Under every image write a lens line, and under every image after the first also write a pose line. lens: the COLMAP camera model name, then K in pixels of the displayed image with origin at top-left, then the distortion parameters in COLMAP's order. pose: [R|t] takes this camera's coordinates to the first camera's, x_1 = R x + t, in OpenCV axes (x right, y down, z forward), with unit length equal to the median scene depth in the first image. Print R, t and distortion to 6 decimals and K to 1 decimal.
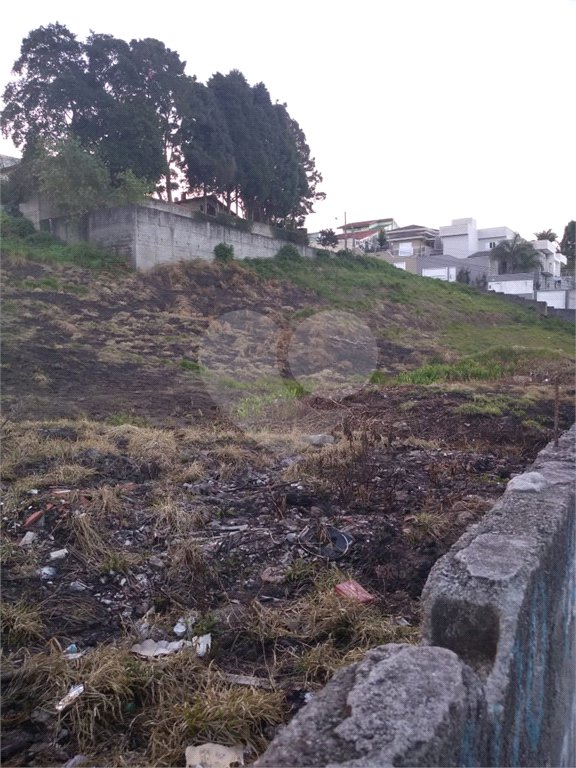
lens RADIAL K [[599.5, 0, 284.8], [0, 599.5, 386.6], [0, 0, 1]] dist [0.052717, -0.118172]
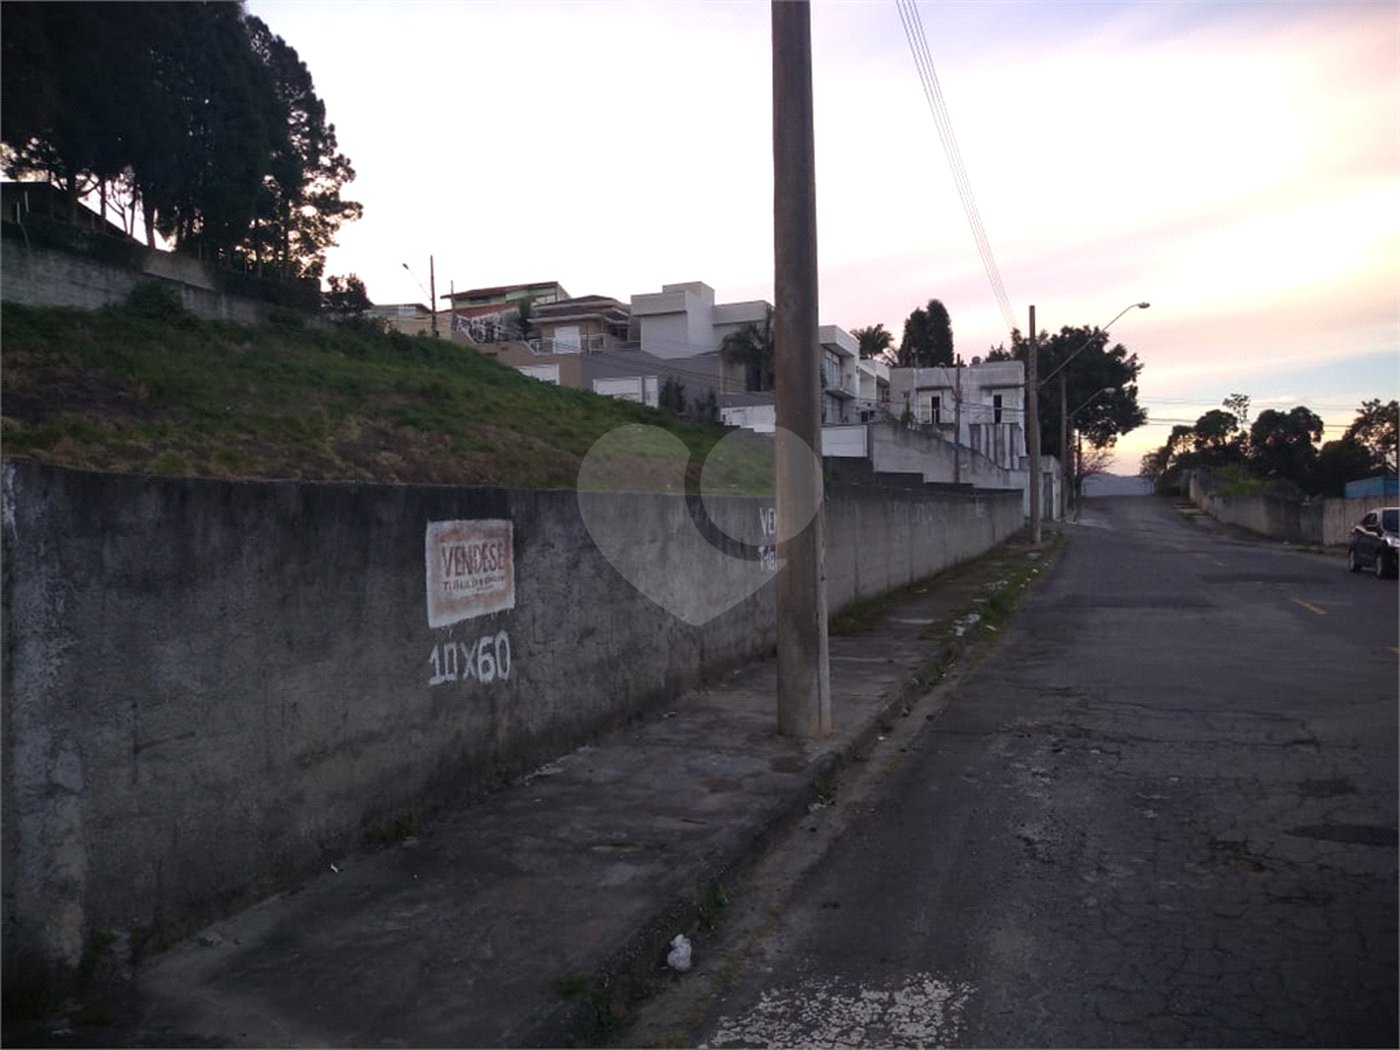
lens RADIAL K [[1093.2, 0, 699.1], [0, 1093.2, 546.1], [0, 0, 1]] dist [0.052462, -0.116608]
pose [[0.979242, -0.007426, 0.202557, 0.262490], [0.021442, 0.997517, -0.067086, -0.006916], [-0.201556, 0.070037, 0.976970, 0.283538]]
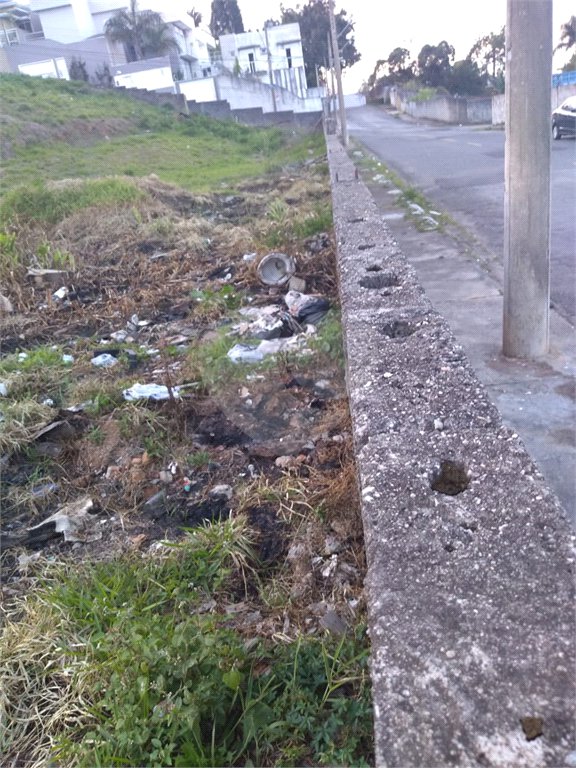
lens RADIAL K [[612.5, 0, 293.3], [0, 612.5, 393.0], [0, 0, 1]] dist [-0.045958, 0.033552]
pose [[0.867593, -0.295876, 0.399675, 0.227291], [0.171243, 0.932336, 0.318474, -0.025404], [-0.466860, -0.207864, 0.859555, 0.369739]]
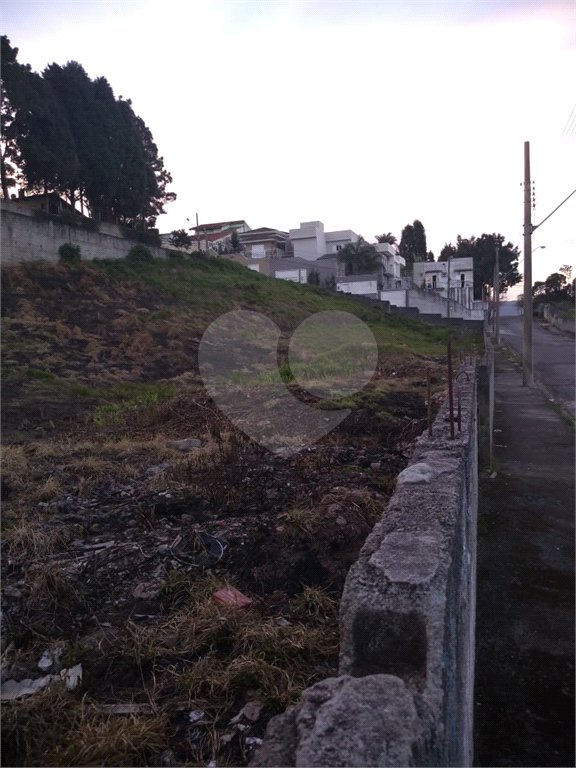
lens RADIAL K [[599.7, 0, 285.1], [0, 599.7, 386.6], [0, 0, 1]] dist [0.052462, -0.116608]
pose [[0.971978, -0.047678, 0.230186, -0.001037], [0.048359, 0.998826, 0.002687, 0.000053], [-0.230044, 0.008520, 0.973143, 0.002746]]
